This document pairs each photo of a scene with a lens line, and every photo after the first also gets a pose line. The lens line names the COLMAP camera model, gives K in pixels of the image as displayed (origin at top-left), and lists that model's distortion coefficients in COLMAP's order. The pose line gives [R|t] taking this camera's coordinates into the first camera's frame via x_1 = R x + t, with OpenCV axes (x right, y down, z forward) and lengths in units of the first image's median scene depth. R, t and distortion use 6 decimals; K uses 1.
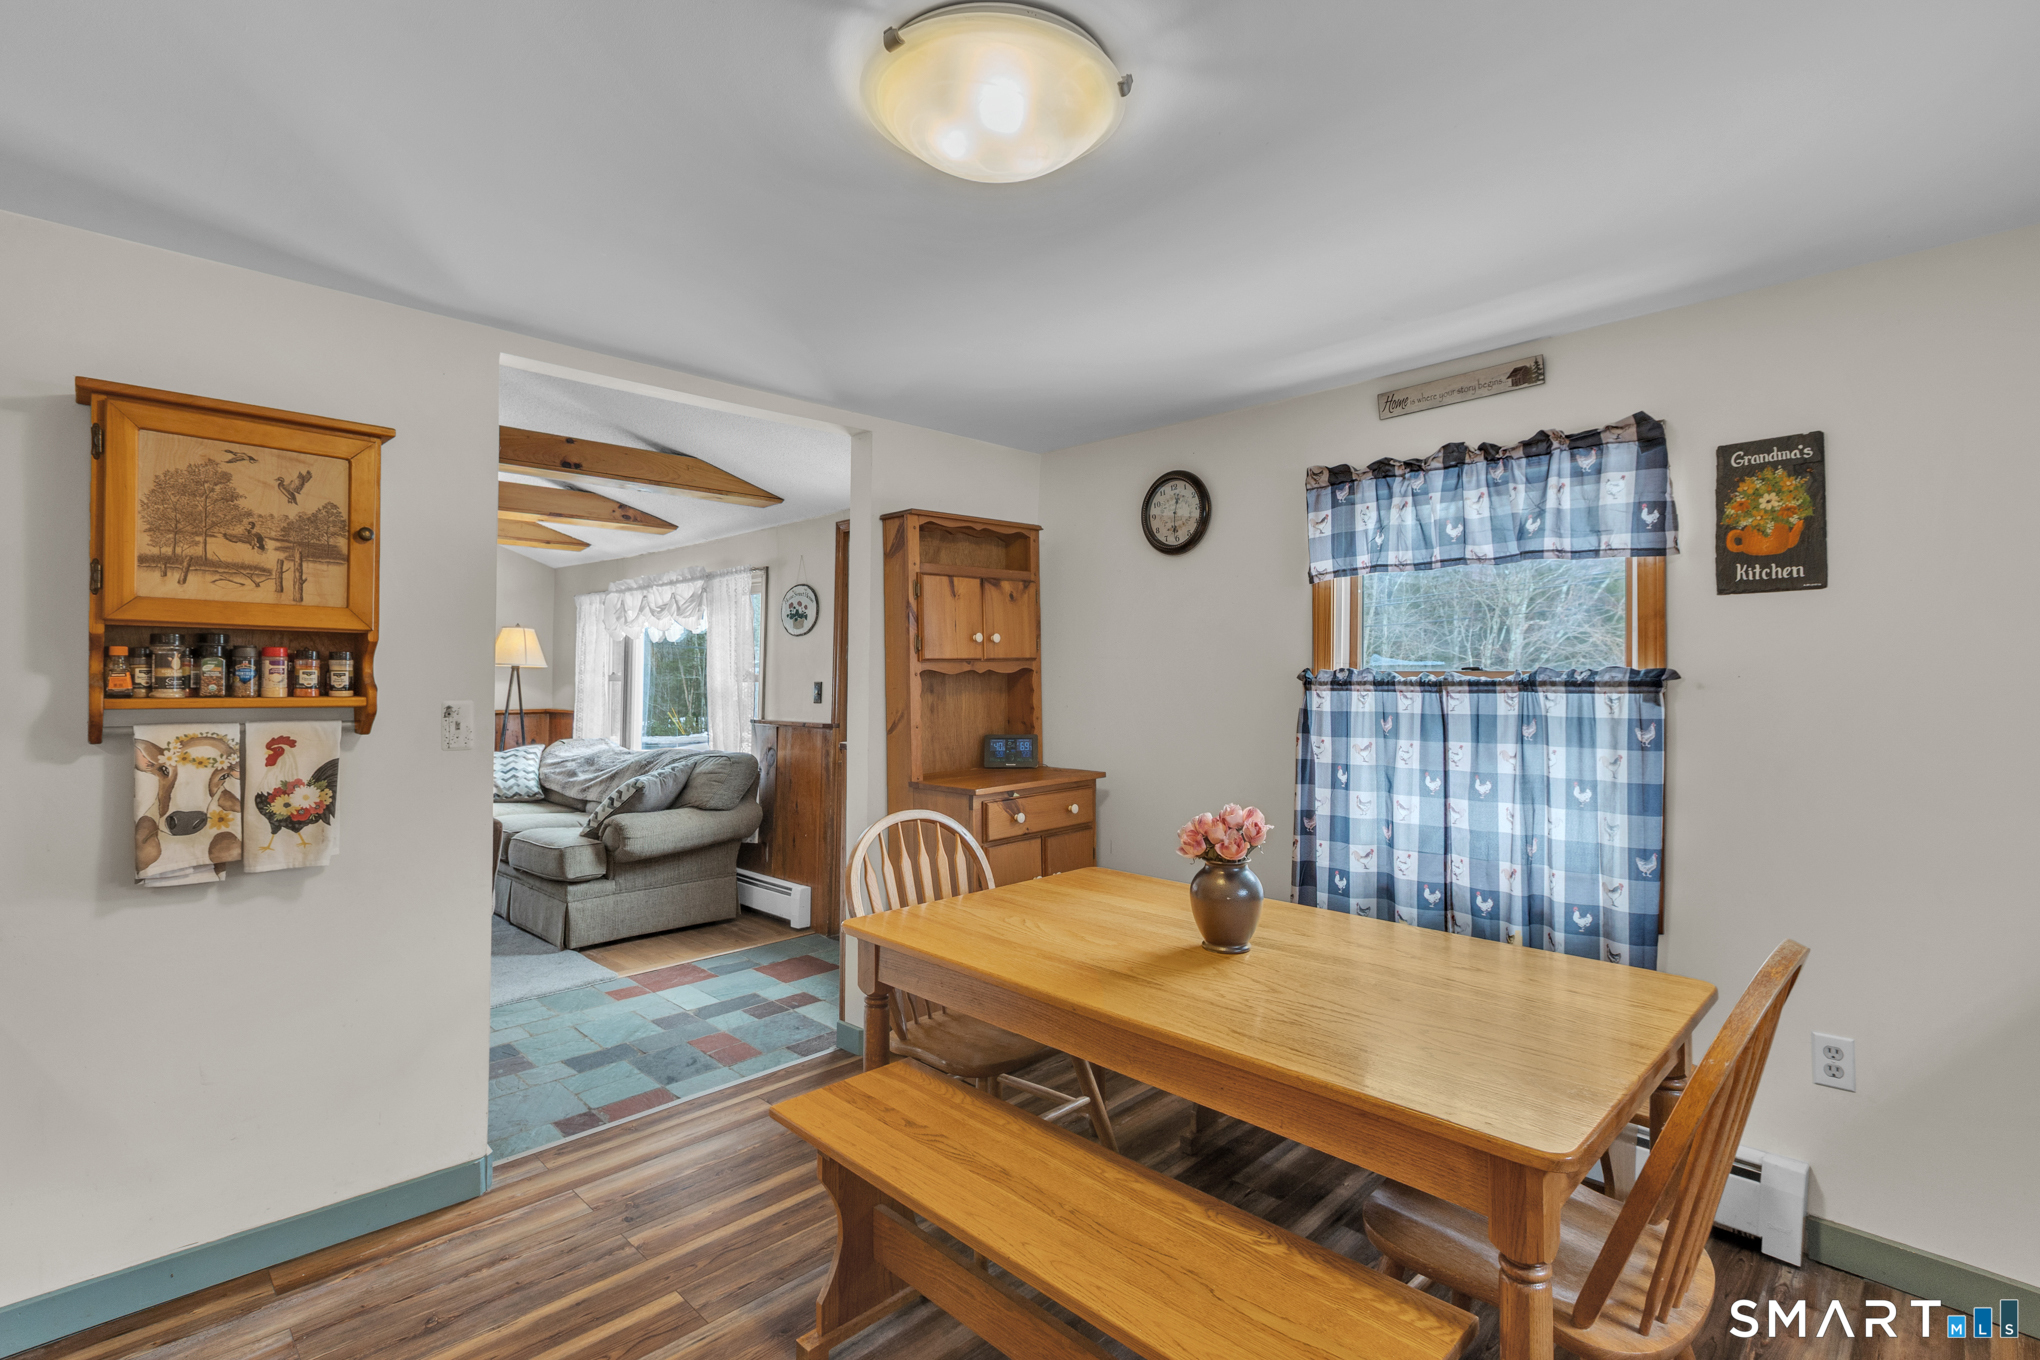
lens RADIAL K [[940.3, 0, 1005.9], [0, 940.3, 673.5], [0, 0, 1]] dist [0.000804, 0.000521]
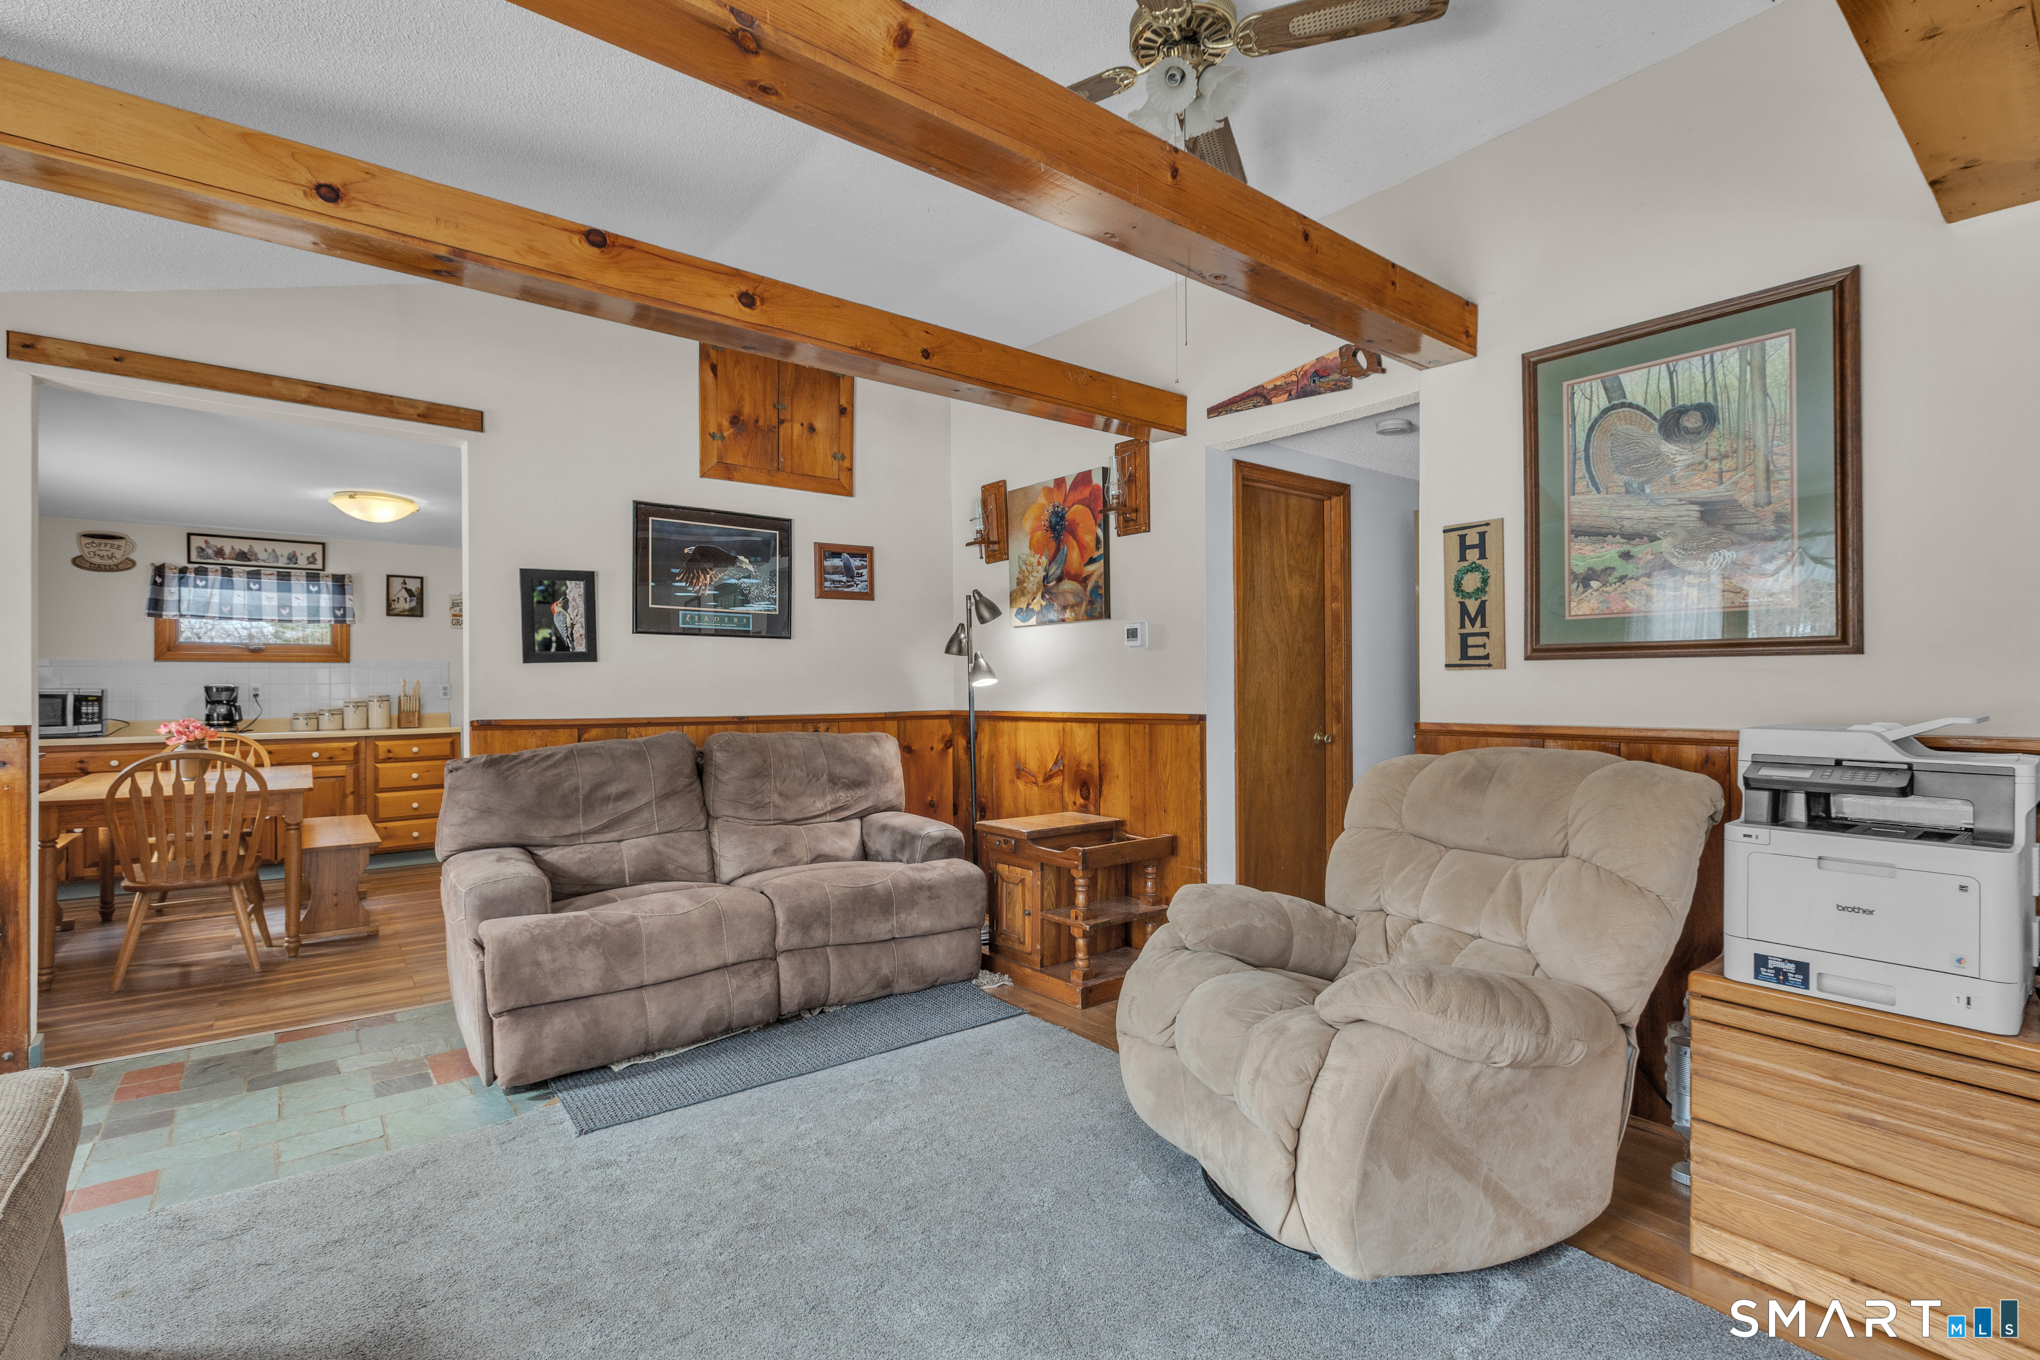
lens RADIAL K [[911.1, 0, 1012.6], [0, 911.1, 689.8], [0, 0, 1]] dist [-0.001301, -0.001227]
pose [[-0.994351, 0.000085, 0.106138, -1.711228], [-0.000317, 0.999993, -0.003772, 0.065693], [-0.106138, -0.003784, -0.994344, 2.552258]]
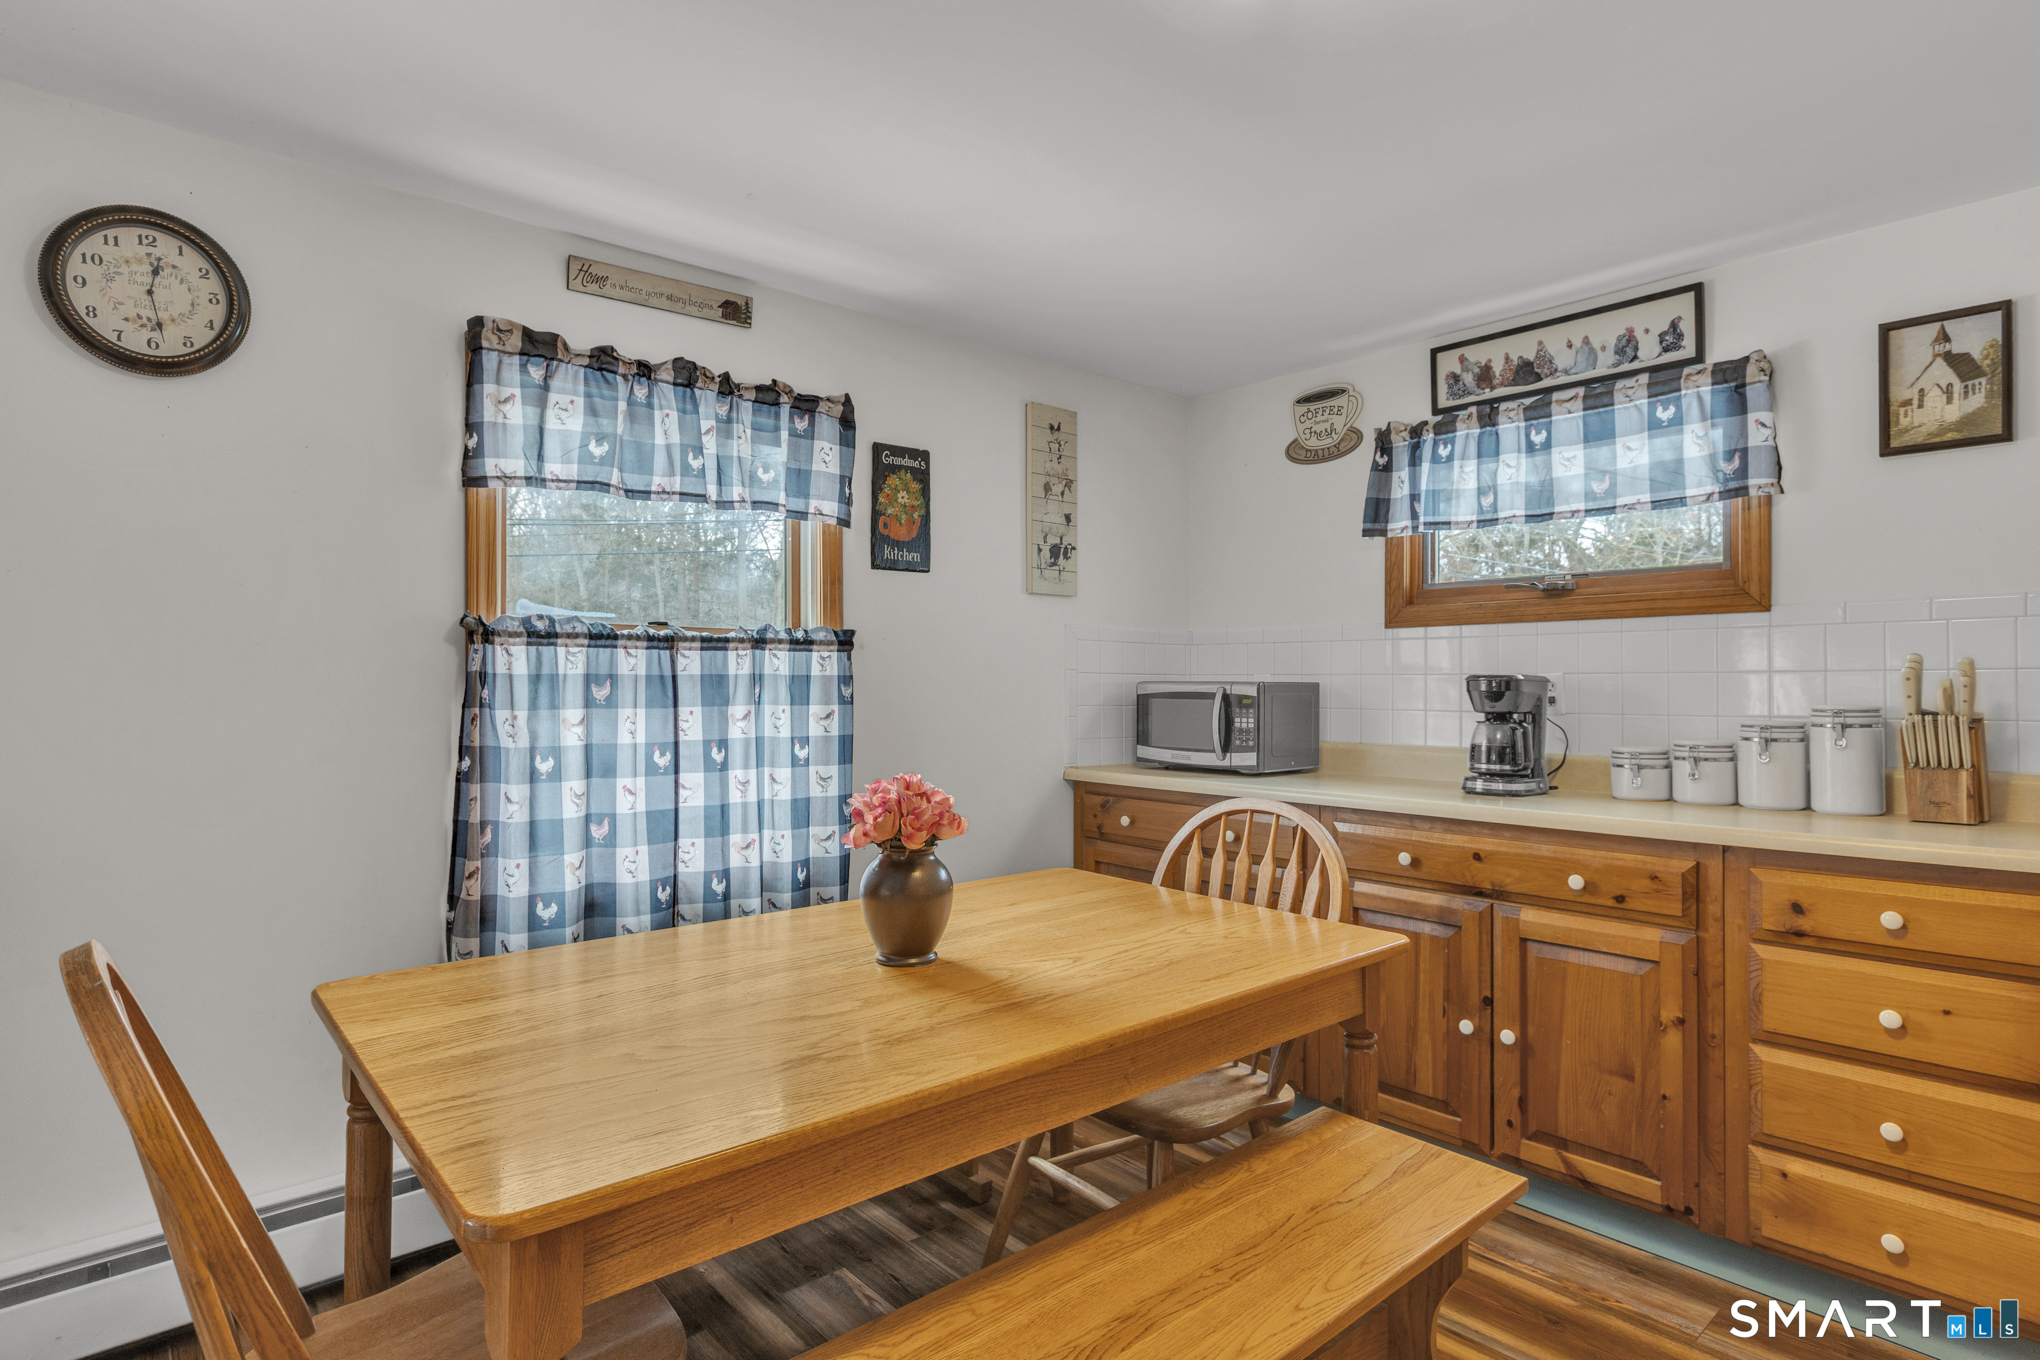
lens RADIAL K [[1058.7, 0, 1029.0], [0, 1058.7, 672.9], [0, 0, 1]] dist [-0.007334, -0.000115]
pose [[0.039466, 0.004755, 0.999210, -0.539544], [-0.007703, 0.999960, -0.004455, 0.049511], [-0.999191, -0.007521, 0.039501, 0.736126]]
